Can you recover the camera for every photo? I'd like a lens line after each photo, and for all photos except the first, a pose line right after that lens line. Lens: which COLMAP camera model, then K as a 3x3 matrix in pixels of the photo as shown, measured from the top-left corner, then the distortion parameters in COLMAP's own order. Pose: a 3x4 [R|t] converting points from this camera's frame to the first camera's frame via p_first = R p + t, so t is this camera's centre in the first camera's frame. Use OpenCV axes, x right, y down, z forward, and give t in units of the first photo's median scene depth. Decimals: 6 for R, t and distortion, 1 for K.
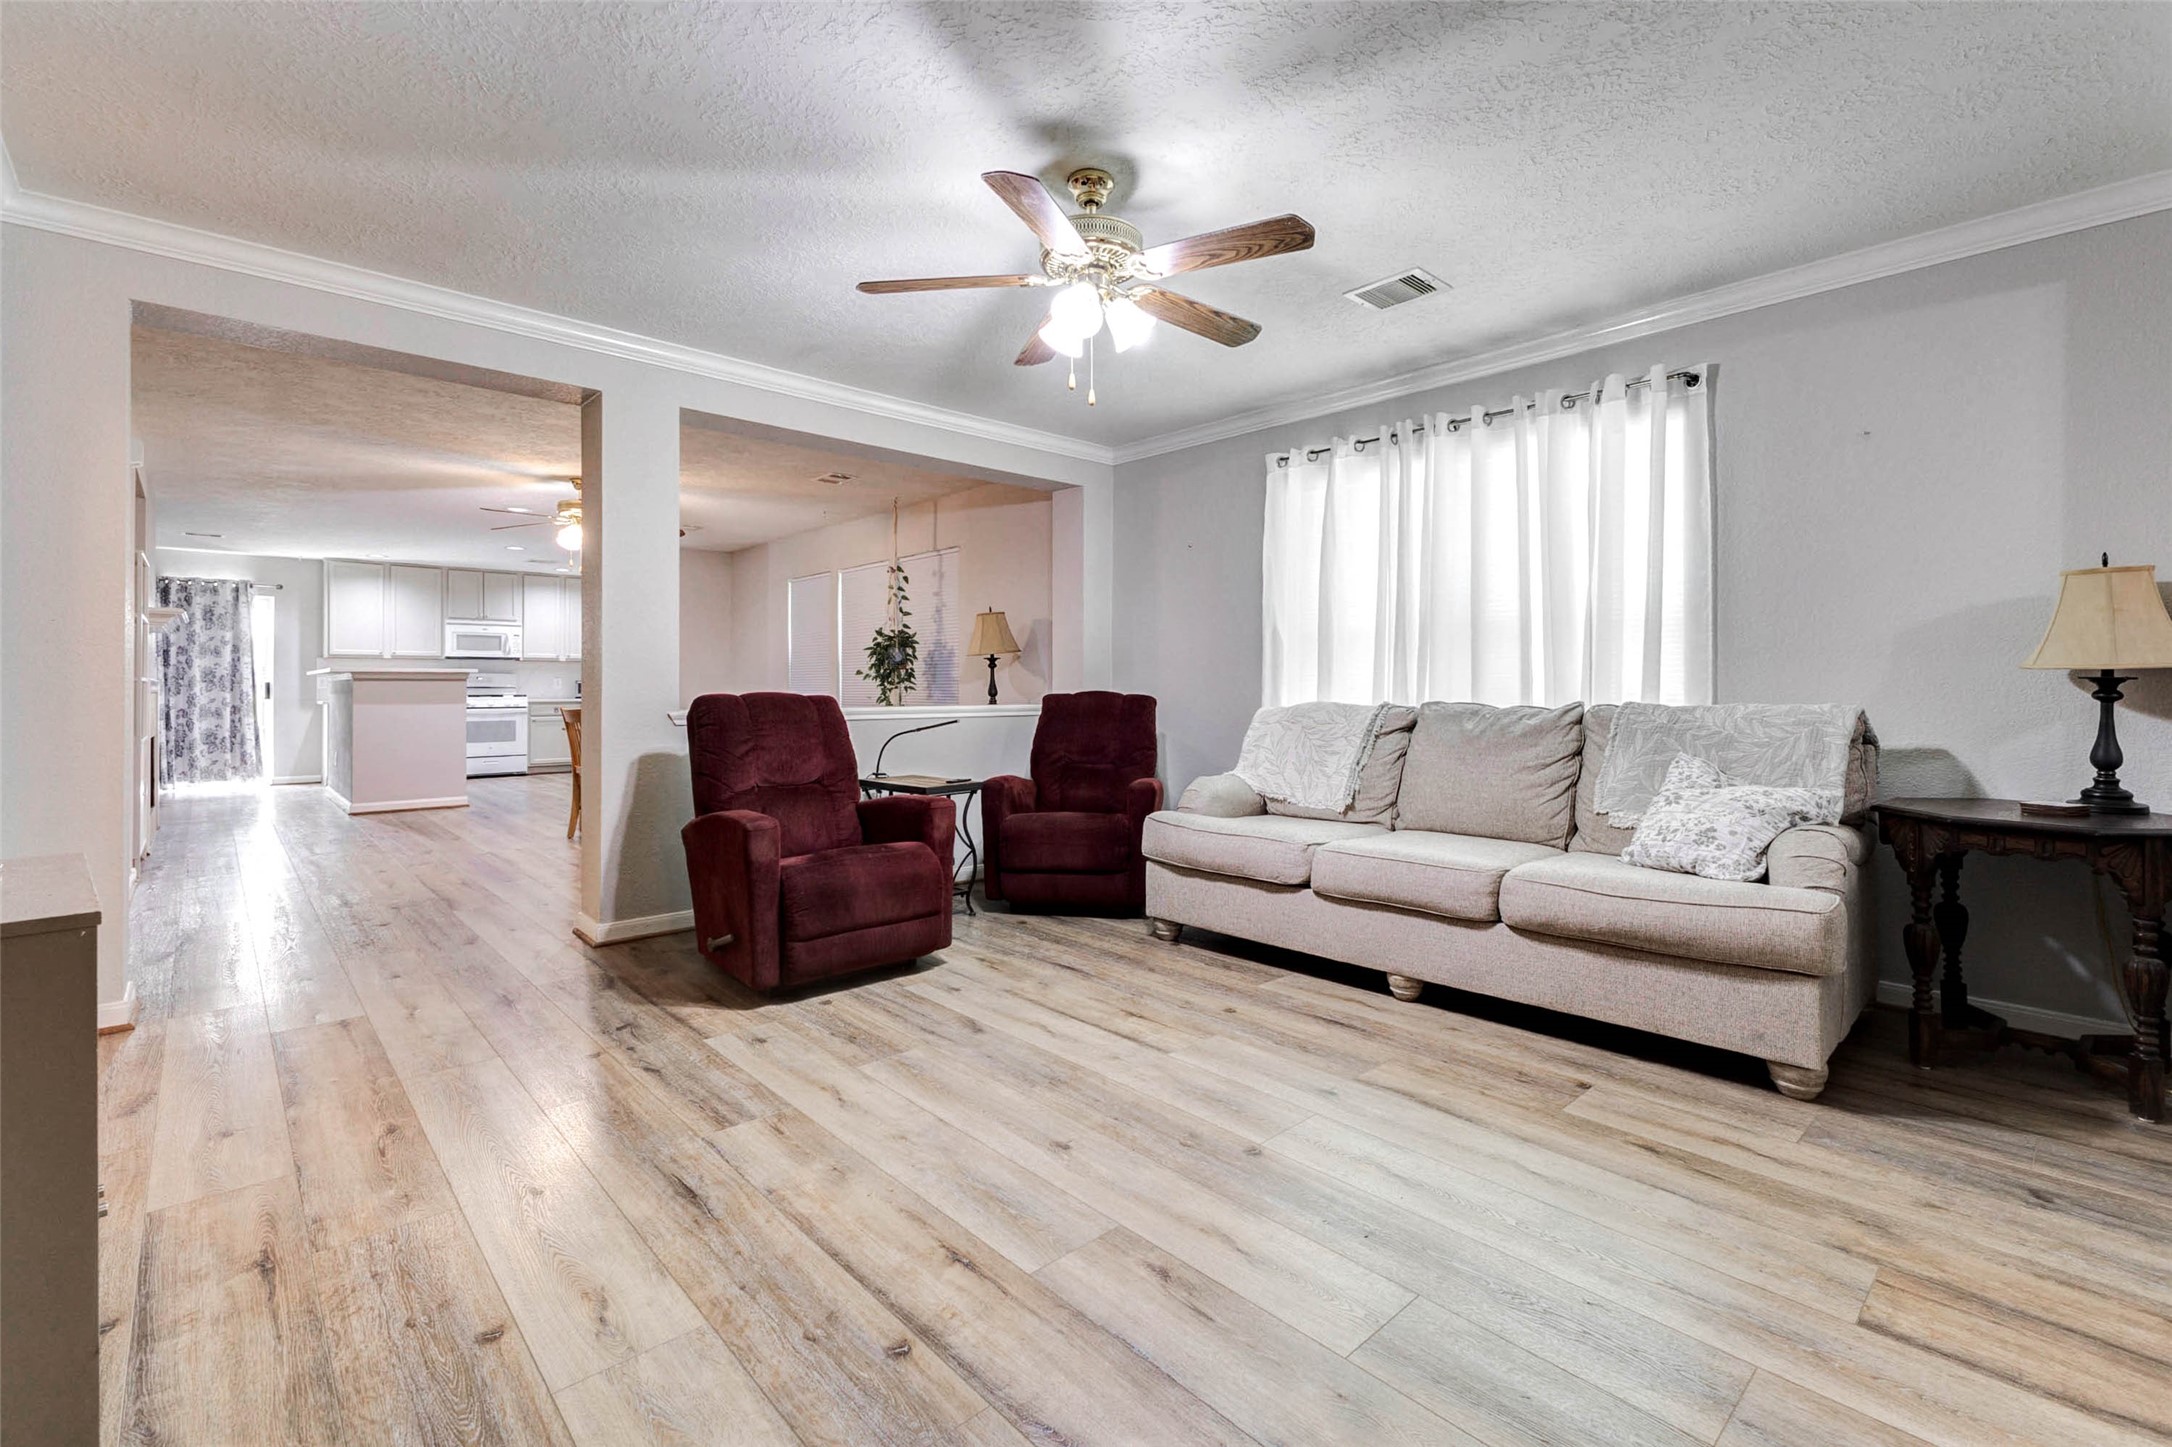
lens RADIAL K [[948.3, 0, 1085.4], [0, 948.3, 679.2], [0, 0, 1]] dist [0.014039, -0.004017]
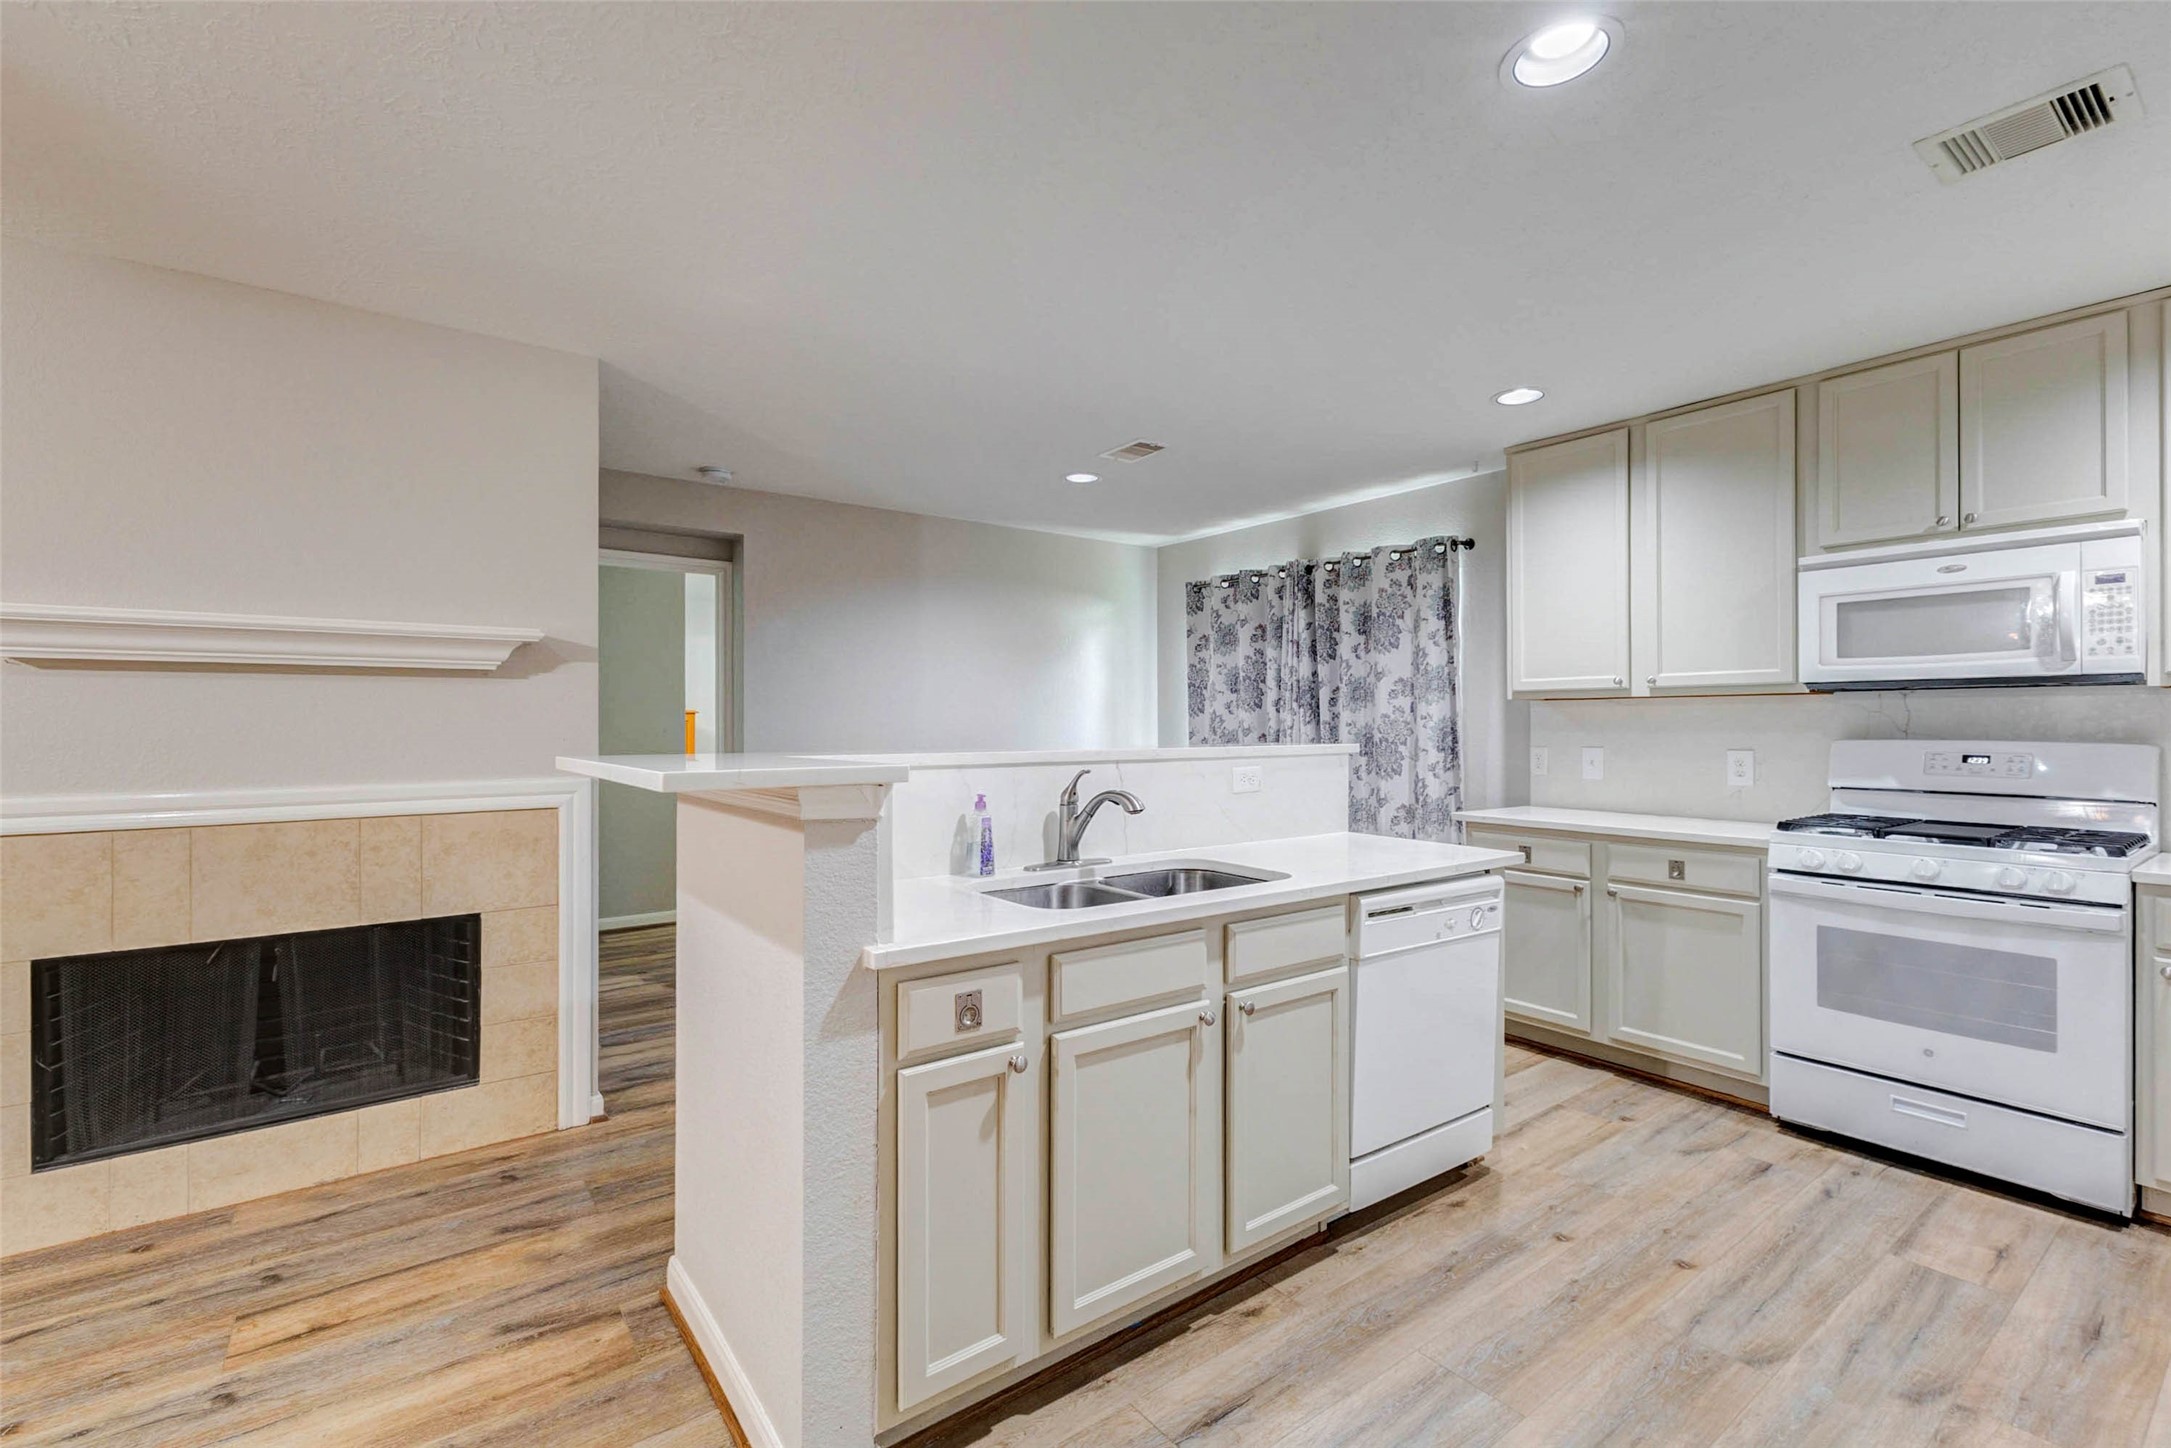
lens RADIAL K [[947.8, 0, 1083.9], [0, 947.8, 716.0], [0, 0, 1]] dist [0.014039, -0.004017]
pose [[-0.115179, -0.005050, -0.993332, -0.404884], [0.013723, 0.999884, -0.006674, -0.016784], [0.993250, -0.014400, -0.115096, 0.921214]]
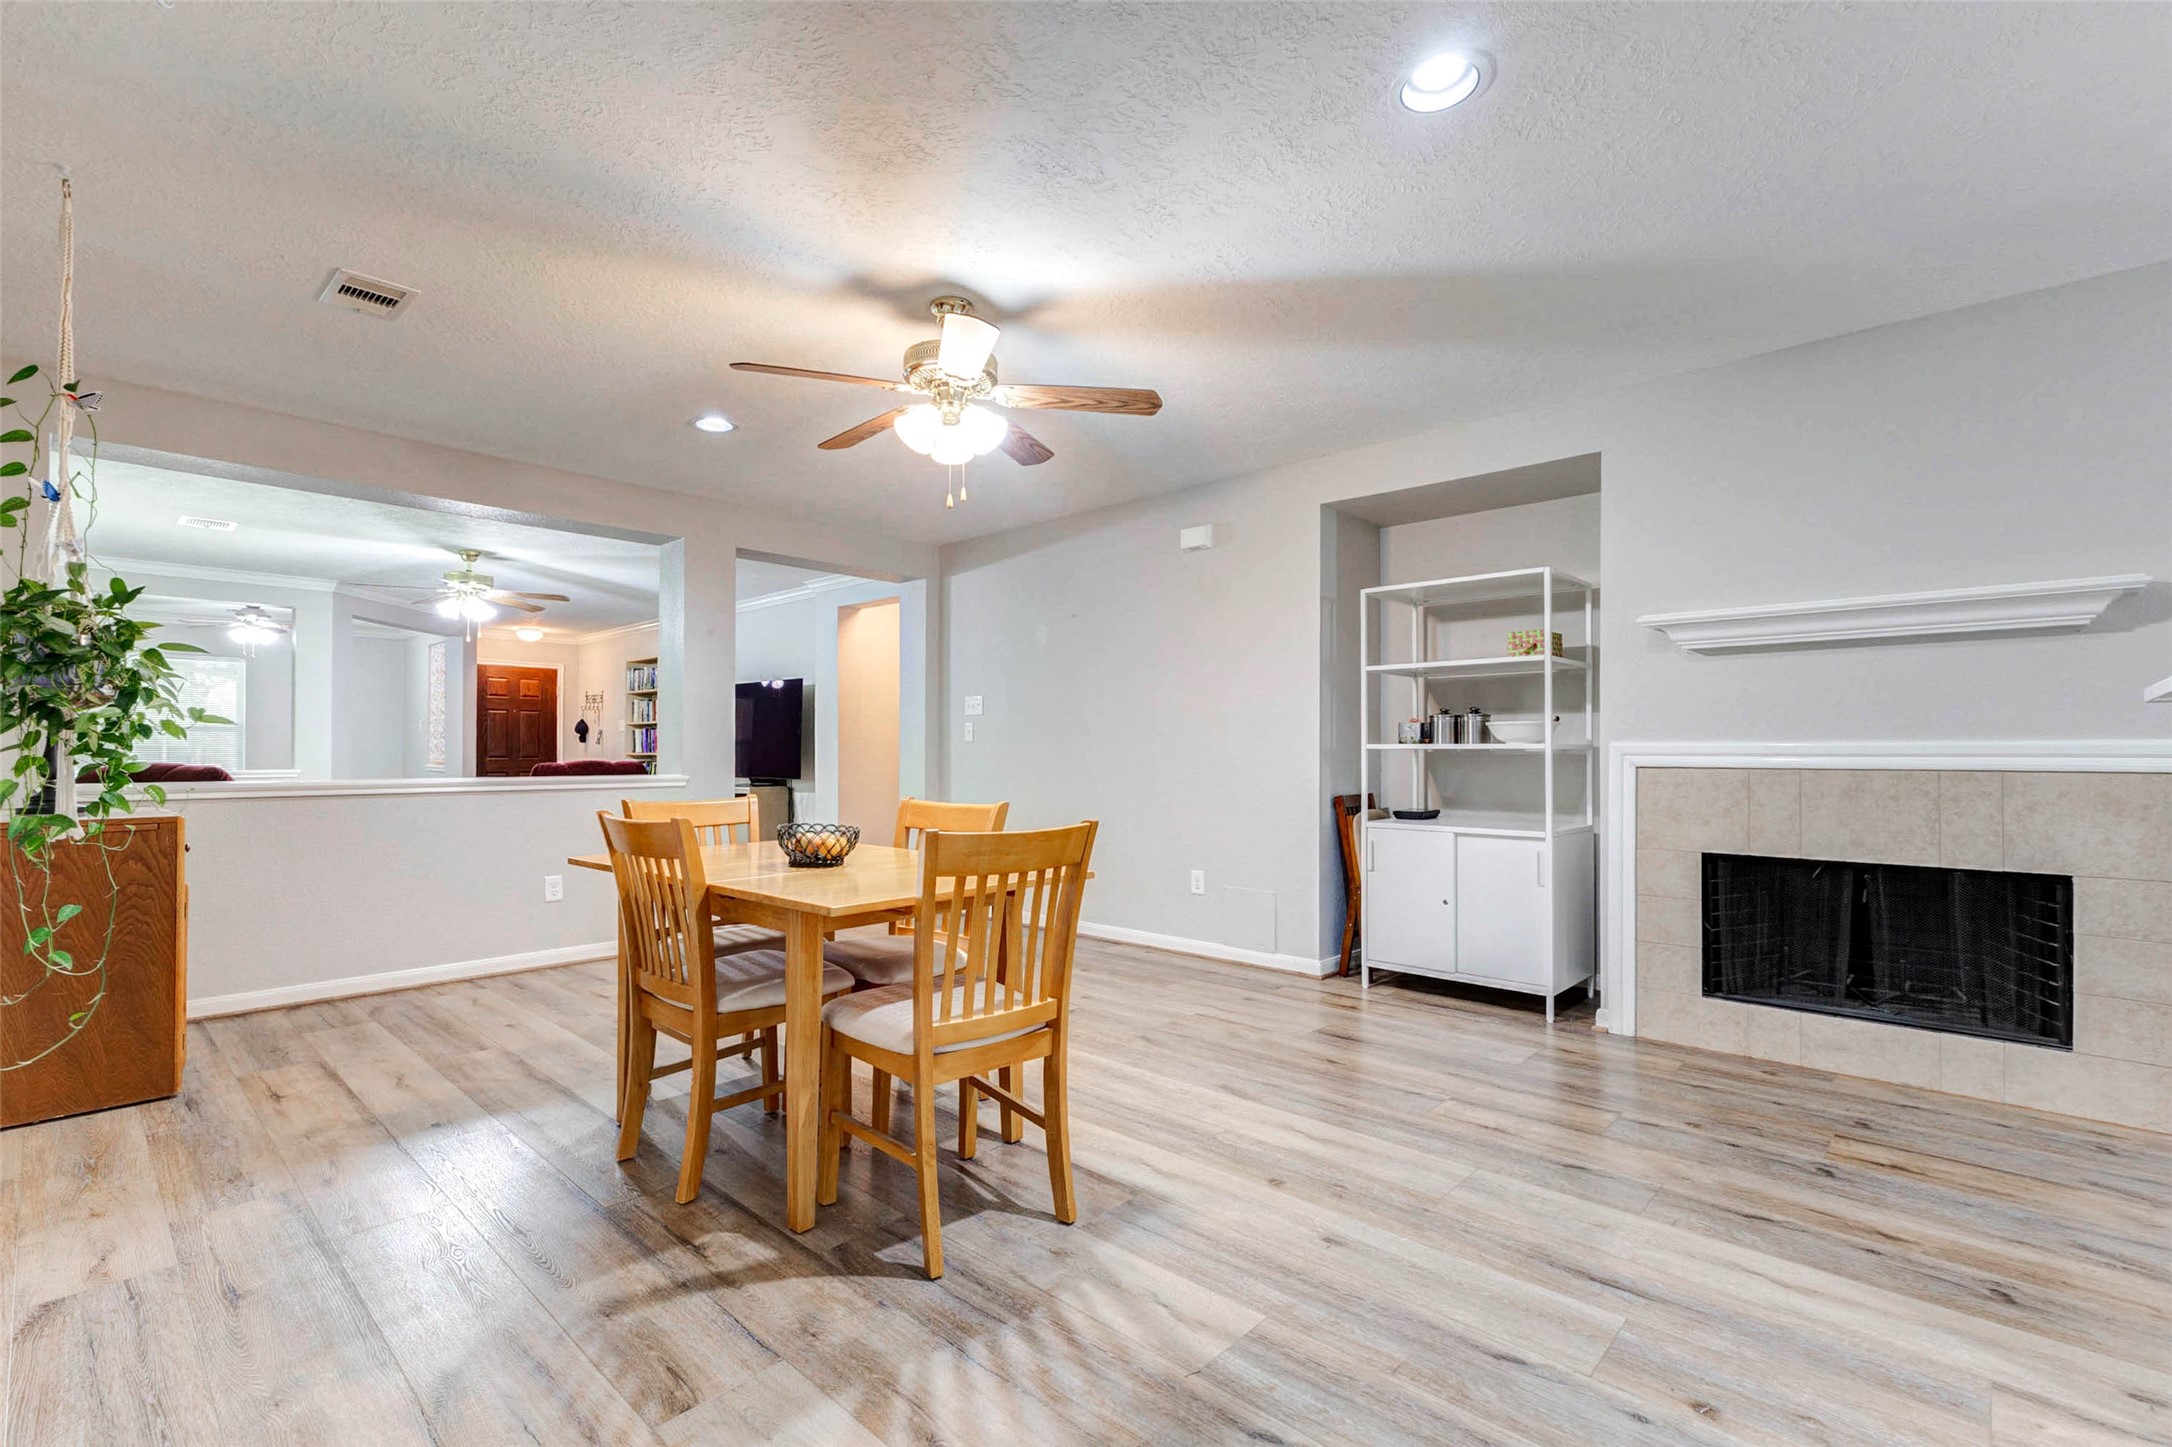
lens RADIAL K [[948.3, 0, 1088.8], [0, 948.3, 749.7], [0, 0, 1]] dist [0.014039, -0.004017]
pose [[-0.998017, -0.001359, -0.062930, -0.364325], [-0.000519, 0.999911, -0.013359, 0.005590], [0.062942, -0.013300, -0.997929, 0.969460]]
